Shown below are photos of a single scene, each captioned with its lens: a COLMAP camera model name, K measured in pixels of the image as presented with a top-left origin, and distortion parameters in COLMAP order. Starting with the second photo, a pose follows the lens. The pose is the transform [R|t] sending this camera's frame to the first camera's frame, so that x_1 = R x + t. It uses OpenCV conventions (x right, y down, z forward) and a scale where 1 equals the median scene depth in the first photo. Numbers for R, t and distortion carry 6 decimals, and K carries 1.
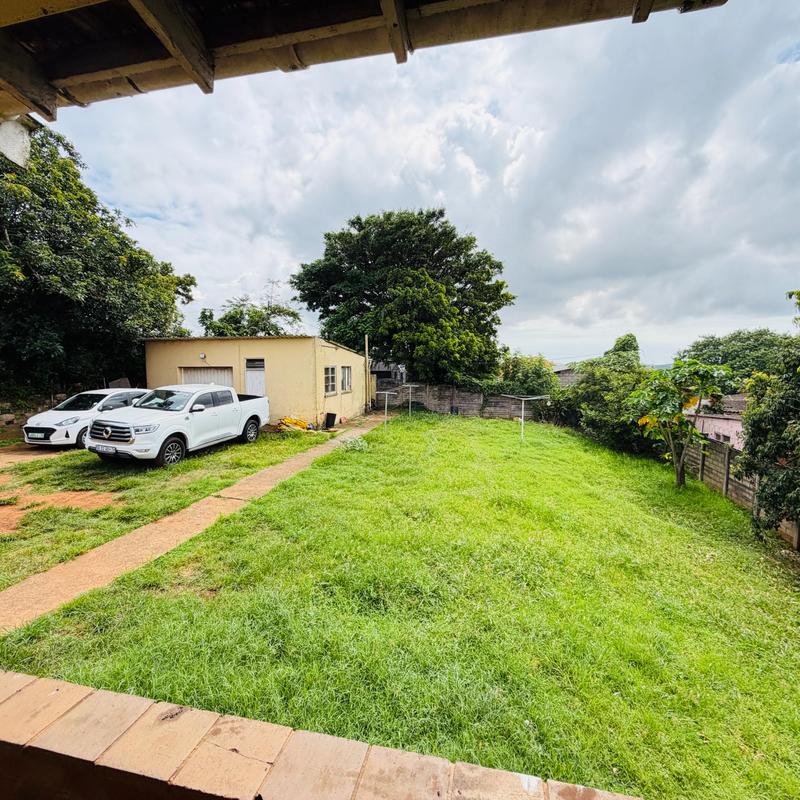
lens RADIAL K [[427.1, 0, 397.7], [0, 427.1, 400.7], [0, 0, 1]] dist [0.000278, -0.000018]
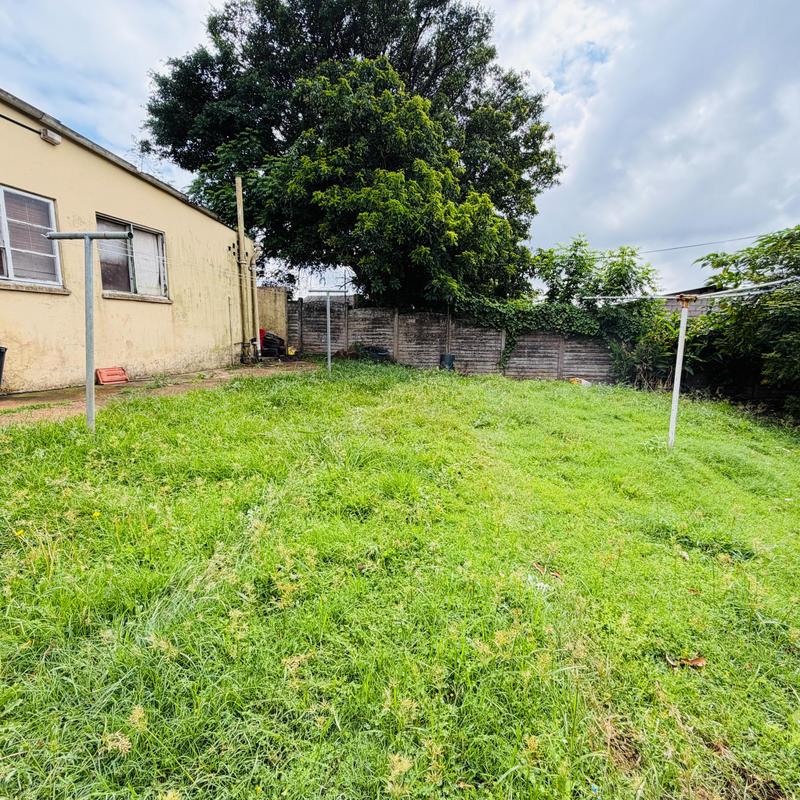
lens RADIAL K [[427.4, 0, 396.9], [0, 427.4, 397.1], [0, 0, 1]] dist [0.005796, 0.000688]
pose [[0.999860, 0.008876, -0.014210, 0.084417], [-0.007864, 0.997535, 0.069726, 0.029079], [0.014793, -0.069604, 0.997465, 0.517835]]
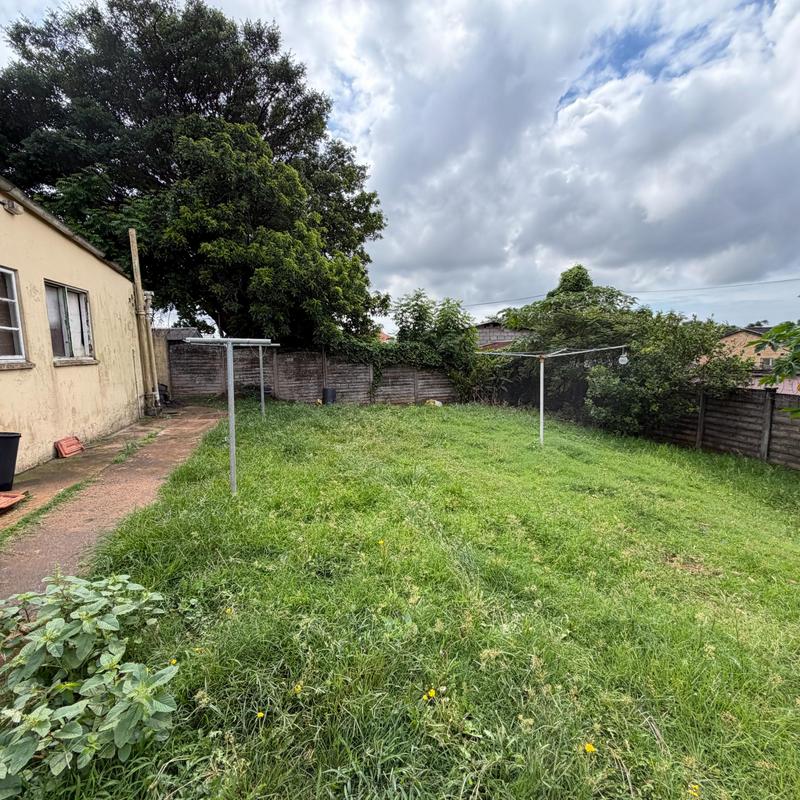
lens RADIAL K [[427.1, 0, 397.7], [0, 427.1, 400.7], [0, 0, 1]] dist [0.000278, -0.000018]
pose [[0.896897, -0.077991, 0.435308, -0.032163], [0.063691, 0.996845, 0.047369, 0.008693], [-0.437629, -0.014760, 0.899034, 0.468391]]
